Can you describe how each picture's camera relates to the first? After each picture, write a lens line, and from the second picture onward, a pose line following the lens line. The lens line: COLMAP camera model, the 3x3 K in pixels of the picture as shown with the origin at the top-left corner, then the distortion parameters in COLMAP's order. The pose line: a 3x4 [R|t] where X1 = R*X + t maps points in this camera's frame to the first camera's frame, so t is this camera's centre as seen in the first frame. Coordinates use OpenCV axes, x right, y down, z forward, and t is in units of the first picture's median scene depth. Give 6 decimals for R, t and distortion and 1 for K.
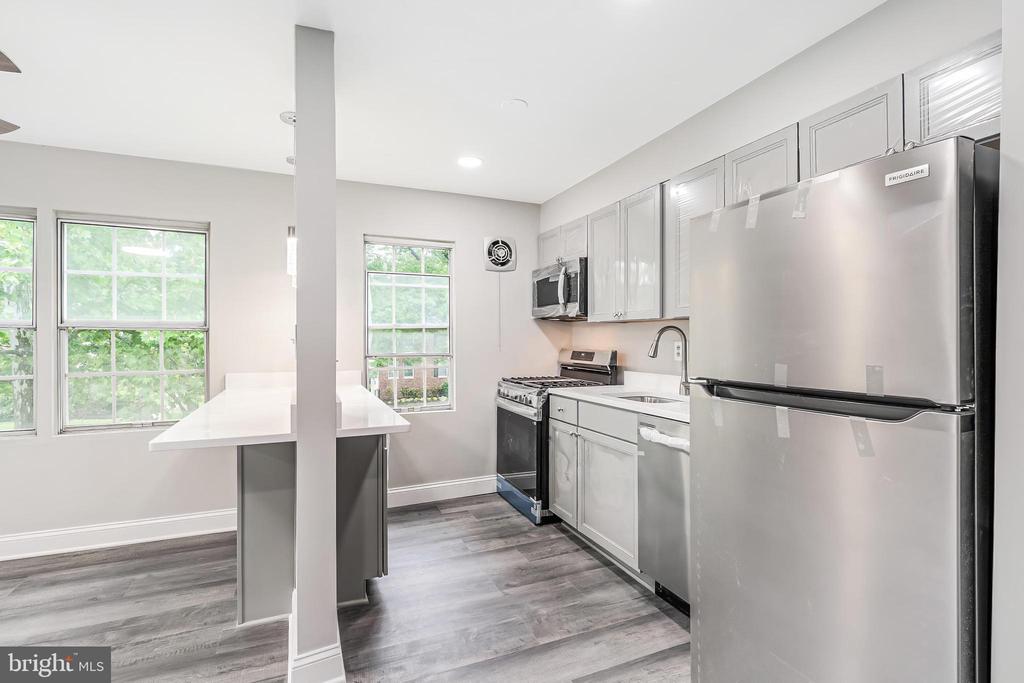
lens RADIAL K [[489.4, 0, 519.5], [0, 489.4, 337.8], [0, 0, 1]] dist [-0.002979, 0.000853]
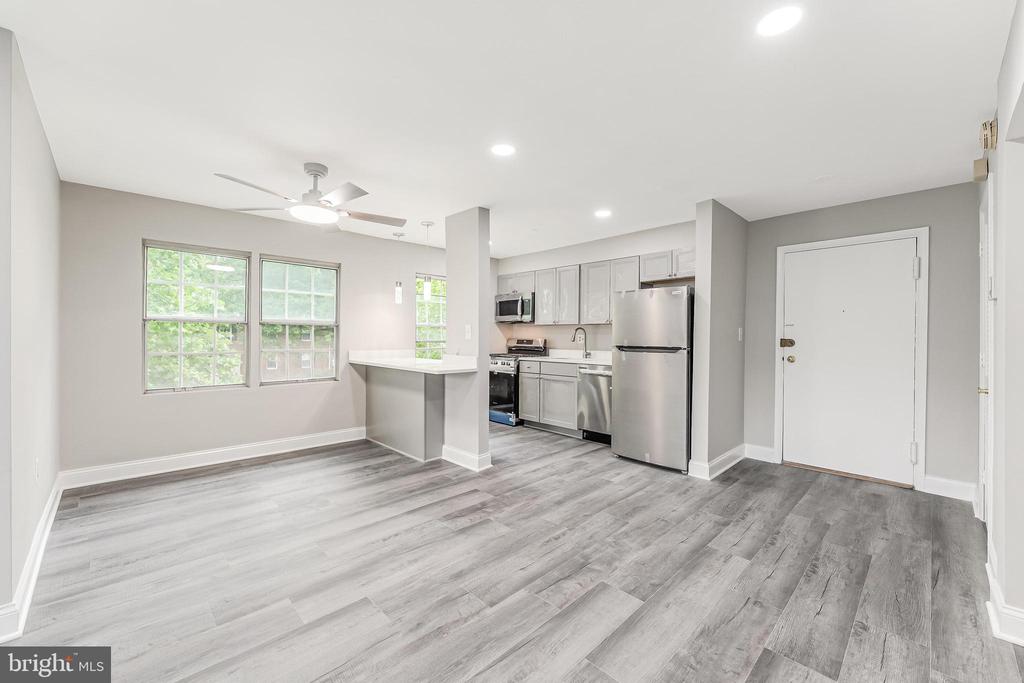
lens RADIAL K [[411.3, 0, 519.5], [0, 411.3, 336.4], [0, 0, 1]] dist [0.001014, -0.000973]
pose [[0.933358, 0.006517, 0.358887, -0.551681], [-0.008875, 0.999949, 0.004922, 0.008661], [-0.358837, -0.007779, 0.933368, -0.575993]]
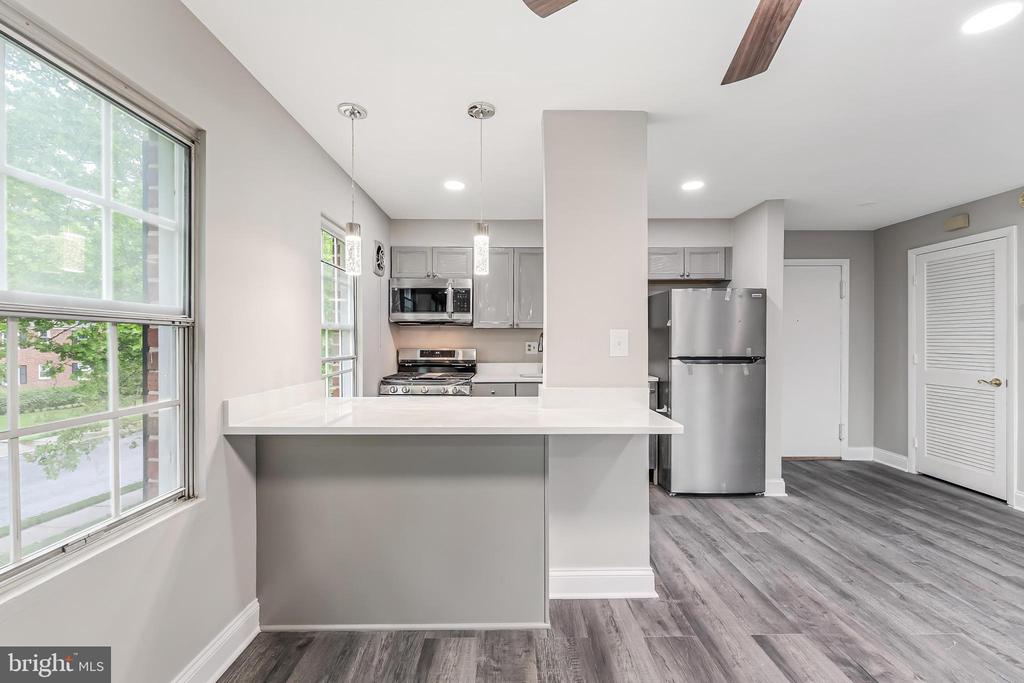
lens RADIAL K [[411.3, 0, 513.8], [0, 411.3, 342.4], [0, 0, 1]] dist [0.001014, -0.000973]
pose [[0.393196, -0.004947, 0.919441, -0.906452], [-0.002523, 0.999976, 0.006459, 0.000237], [-0.919451, -0.004859, 0.393174, 0.481427]]
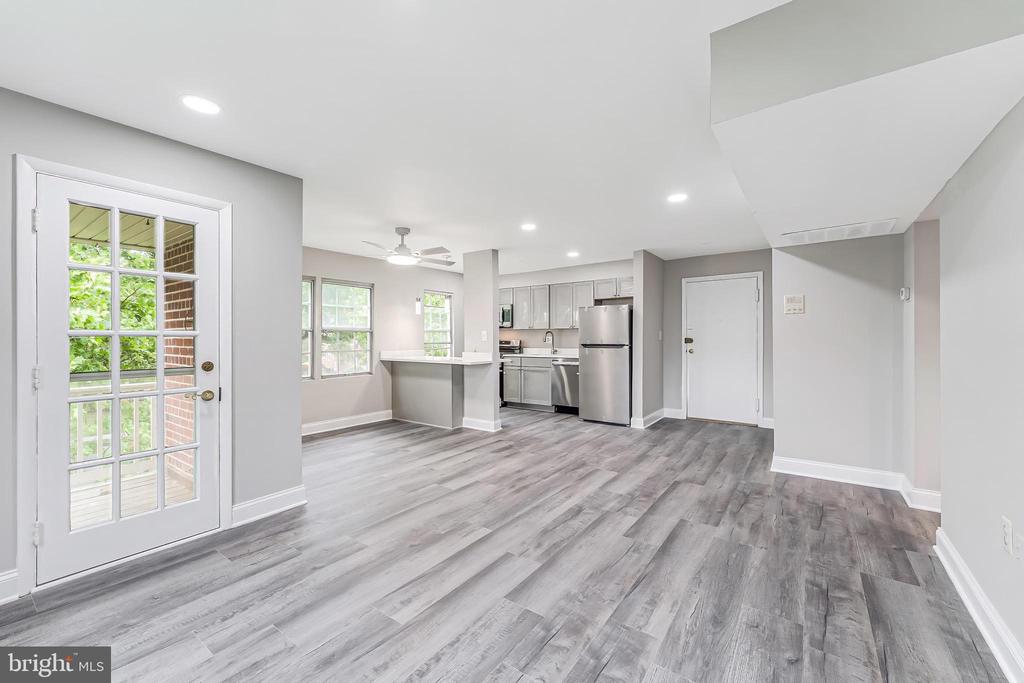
lens RADIAL K [[411.3, 0, 521.0], [0, 411.3, 337.1], [0, 0, 1]] dist [0.001014, -0.000973]
pose [[0.857586, -0.002183, 0.514335, -1.005005], [0.001152, 0.999997, 0.002325, 0.005187], [-0.514339, -0.001402, 0.857586, -0.945714]]
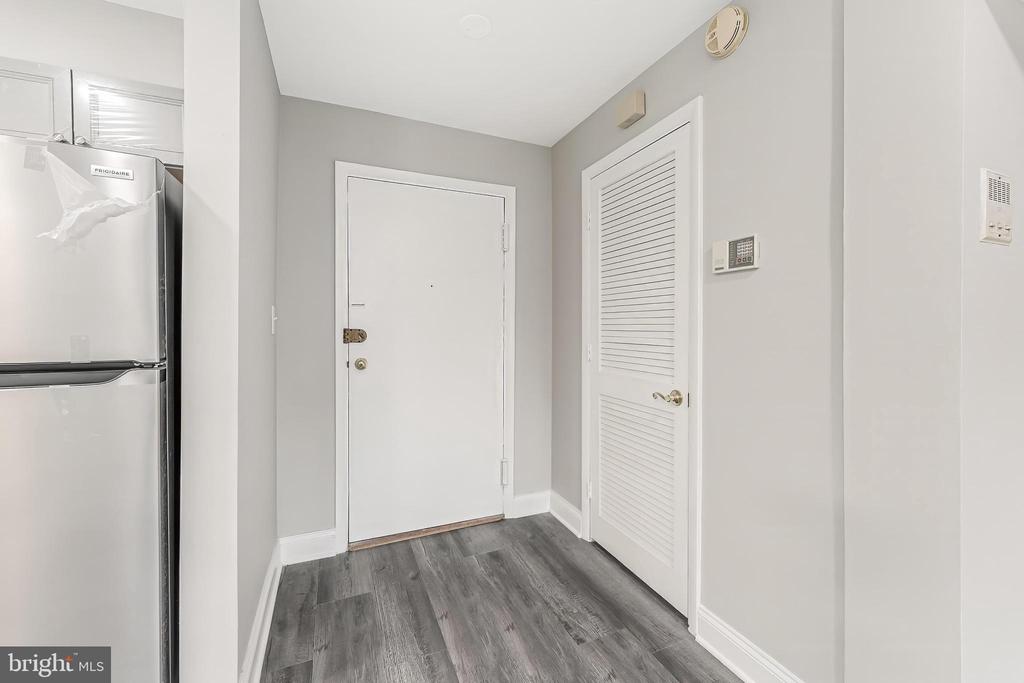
lens RADIAL K [[411.3, 0, 512.5], [0, 411.3, 332.9], [0, 0, 1]] dist [0.001014, -0.000973]
pose [[0.000950, -0.012146, 0.999926, -0.066833], [-0.006767, 0.999903, 0.012152, 0.011678], [-0.999977, -0.006778, 0.000868, 0.010953]]
